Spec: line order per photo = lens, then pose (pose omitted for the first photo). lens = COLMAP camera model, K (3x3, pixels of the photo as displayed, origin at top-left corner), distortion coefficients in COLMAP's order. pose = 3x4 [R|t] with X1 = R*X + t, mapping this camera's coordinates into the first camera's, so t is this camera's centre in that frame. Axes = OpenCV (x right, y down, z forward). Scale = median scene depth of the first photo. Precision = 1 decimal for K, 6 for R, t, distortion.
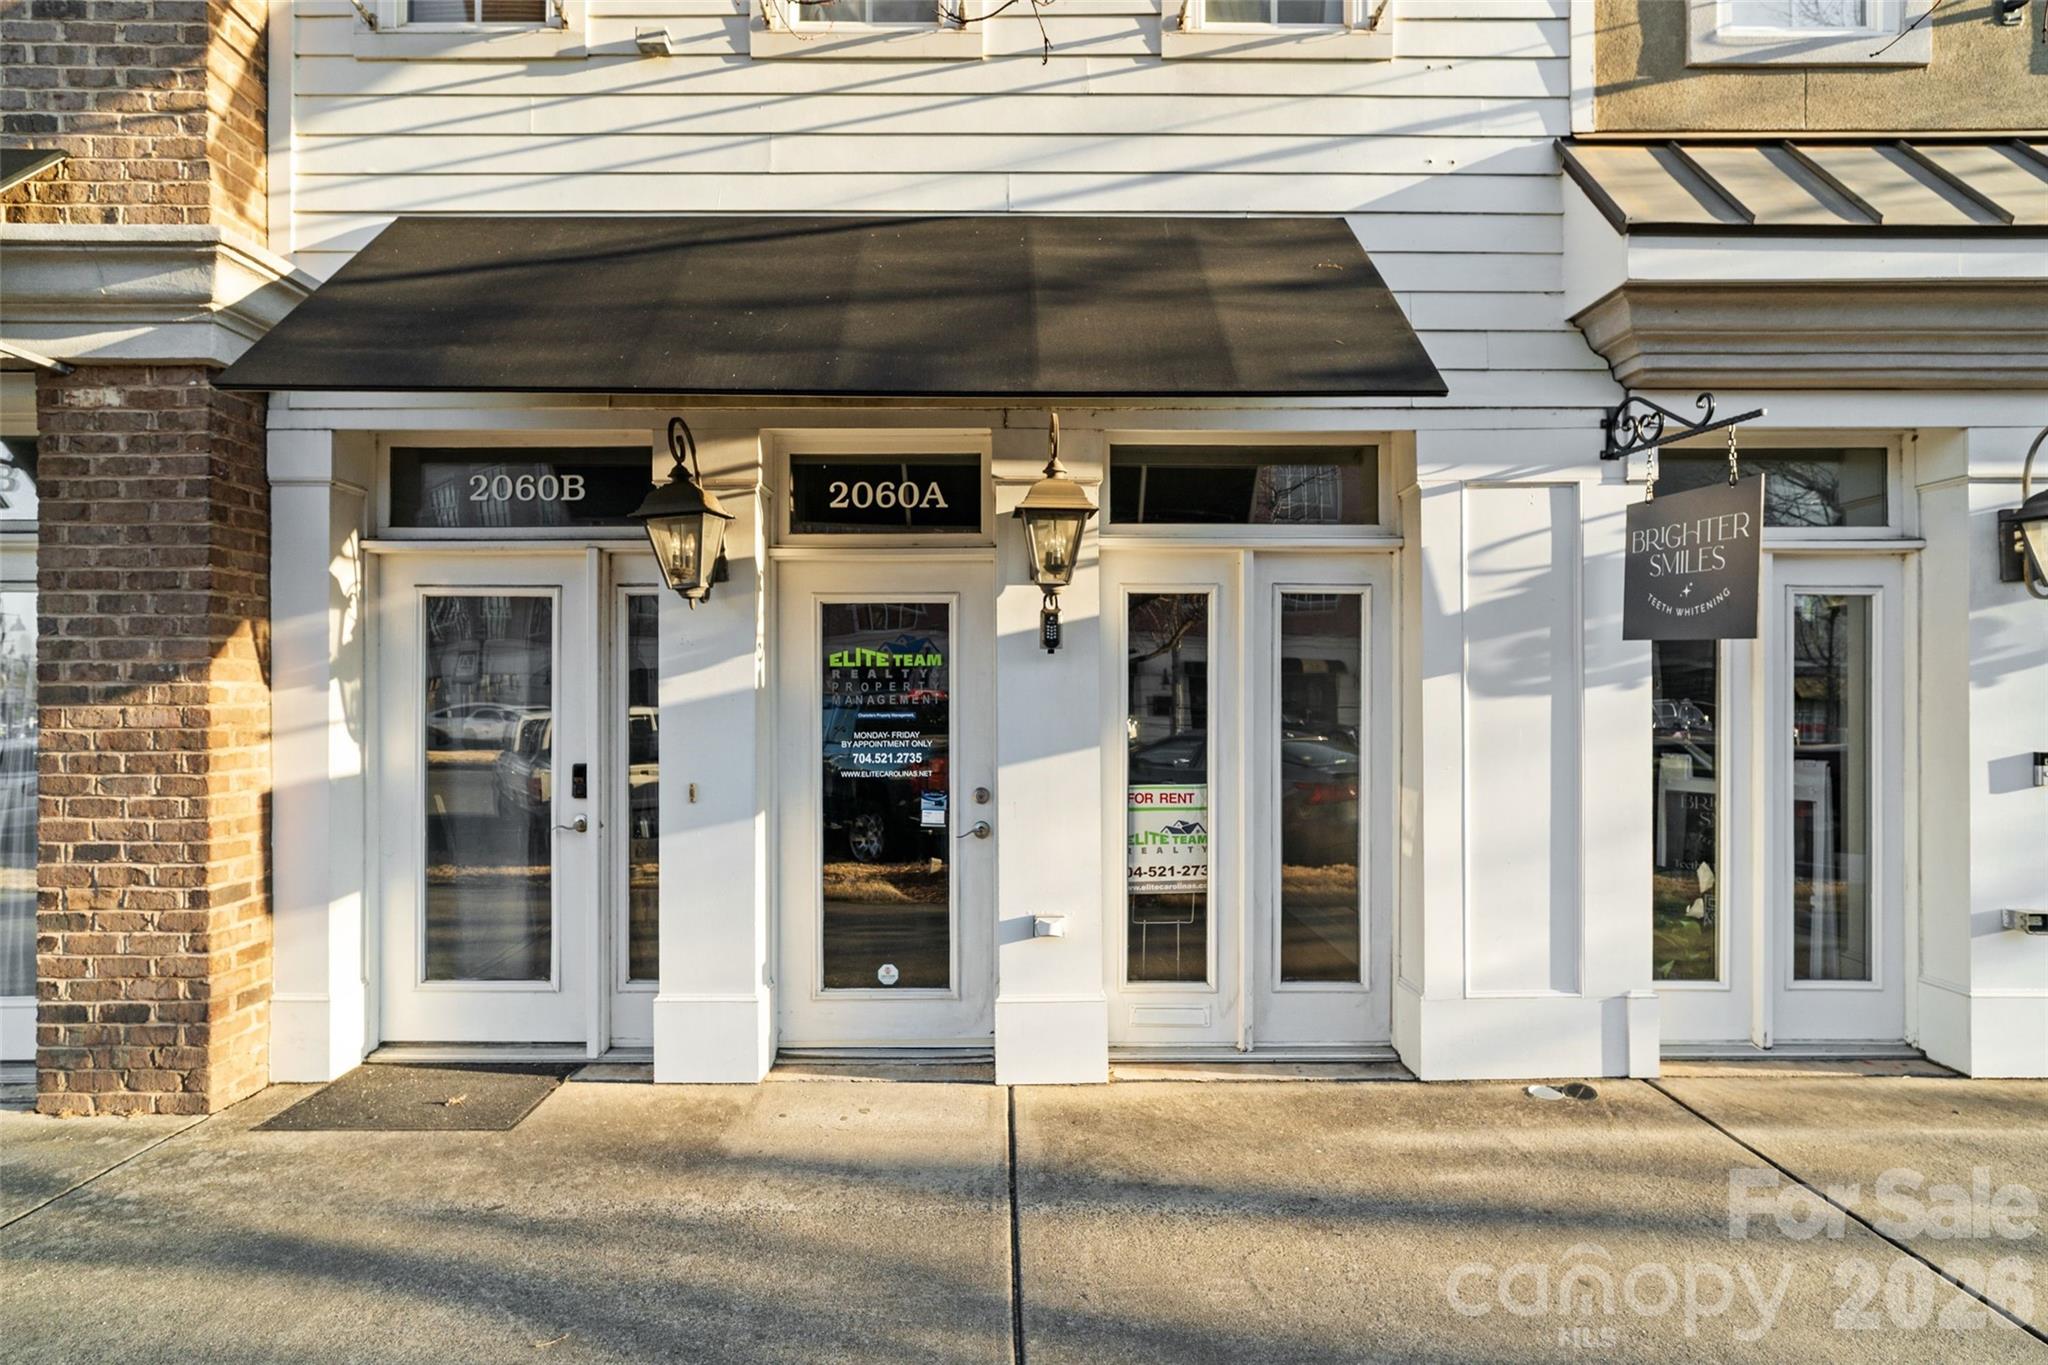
lens RADIAL K [[1015.3, 0, 976.0], [0, 1015.3, 665.9], [0, 0, 1]] dist [-0.028877, 0.019932]
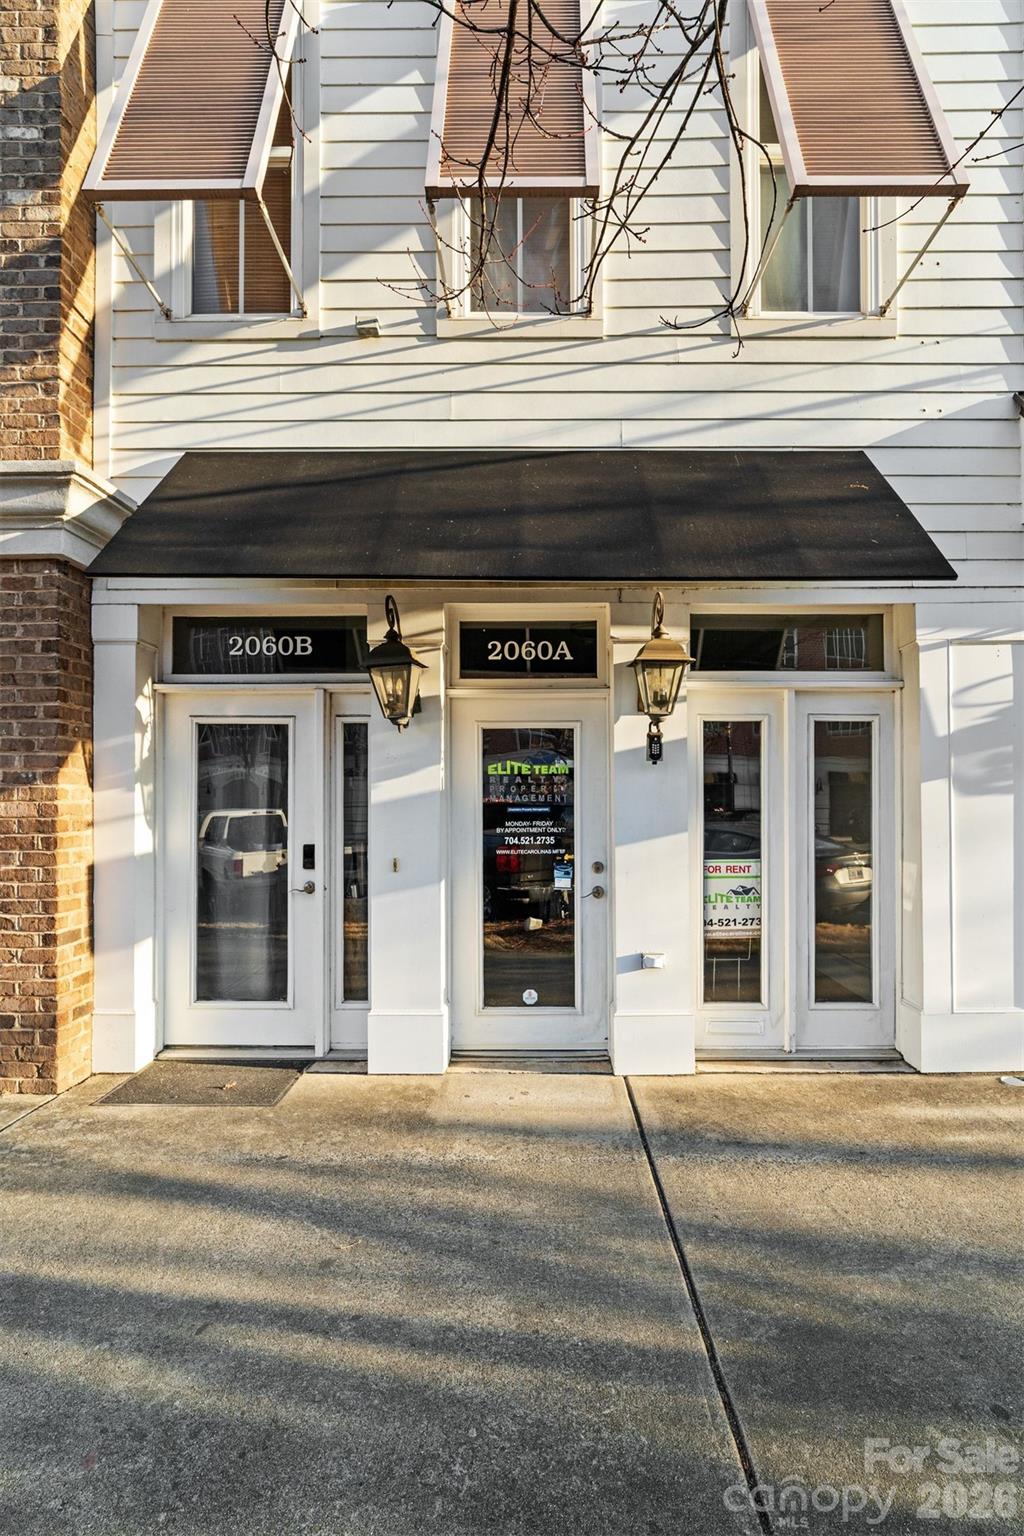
lens RADIAL K [[761.5, 0, 514.4], [0, 761.5, 773.2], [0, 0, 1]] dist [-0.028877, 0.019932]
pose [[0.999971, -0.000843, -0.007621, -0.116673], [0.000788, 0.999974, -0.007133, 0.007718], [0.007626, 0.007127, 0.999946, -0.046441]]
